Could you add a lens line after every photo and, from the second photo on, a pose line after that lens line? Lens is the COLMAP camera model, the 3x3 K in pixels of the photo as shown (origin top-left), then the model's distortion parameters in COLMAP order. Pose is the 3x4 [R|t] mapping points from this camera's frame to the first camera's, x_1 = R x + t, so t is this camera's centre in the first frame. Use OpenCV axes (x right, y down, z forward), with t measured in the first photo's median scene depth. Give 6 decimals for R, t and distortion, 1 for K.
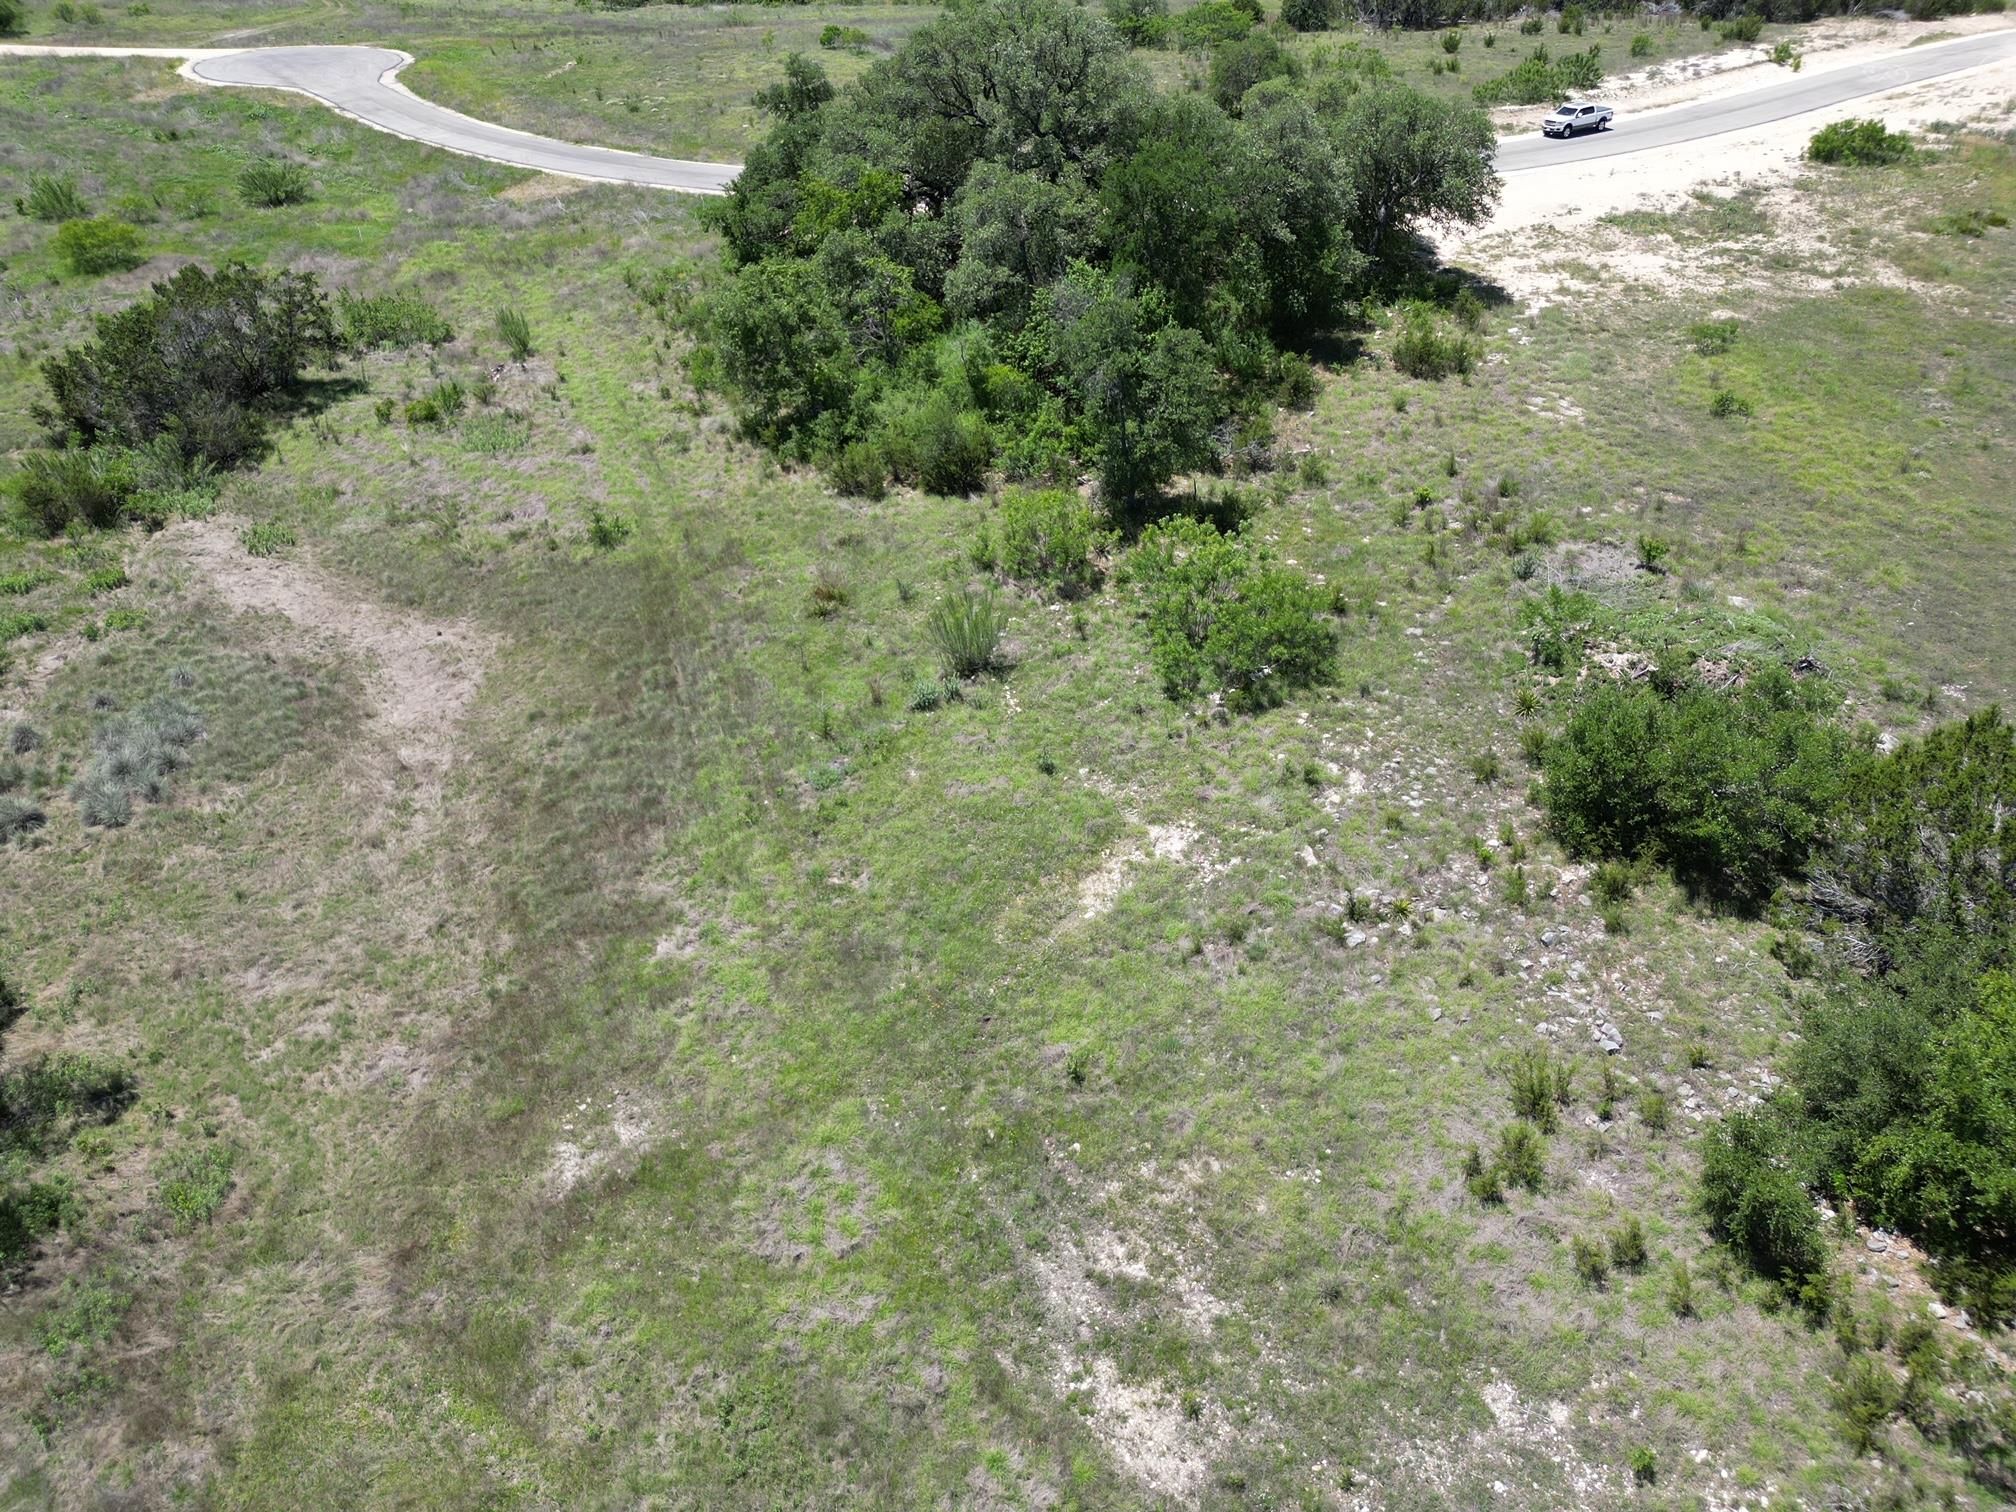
lens RADIAL K [[1417.4, 0, 1005.4], [0, 1417.4, 743.2], [0, 0, 1]] dist [0.053569, -0.033800]
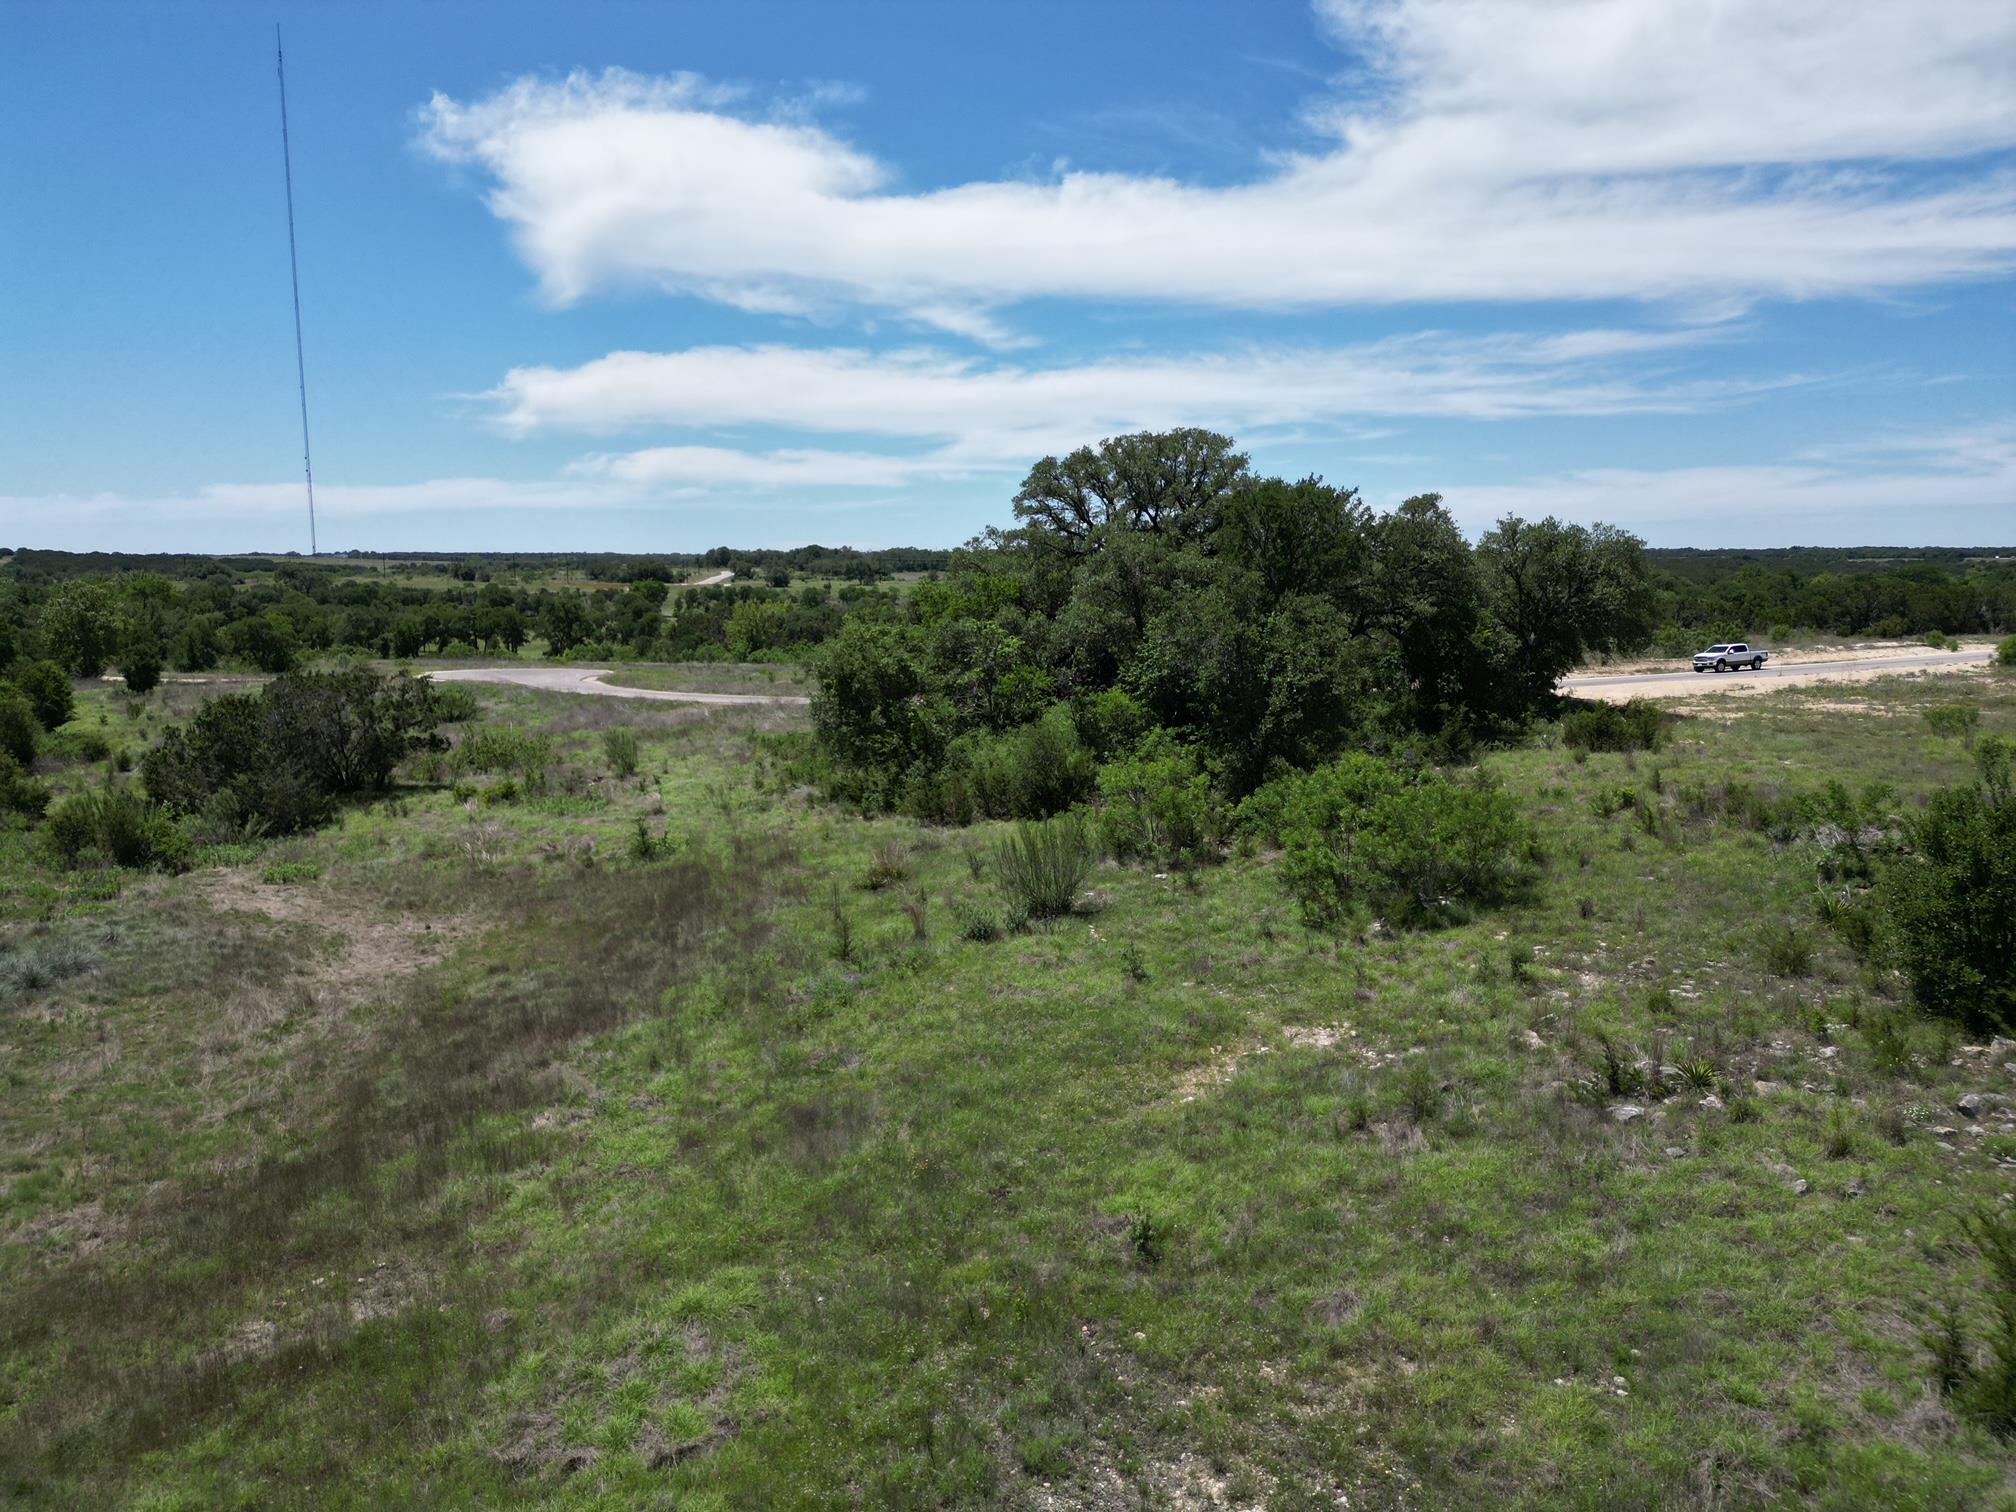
lens RADIAL K [[1417.4, 0, 1003.9], [0, 1417.4, 722.4], [0, 0, 1]] dist [0.053569, -0.033800]
pose [[0.993113, -0.008043, -0.116886, 0.051378], [-0.050022, 0.873034, -0.485087, 0.277387], [0.105947, 0.487593, 0.866619, 0.334872]]
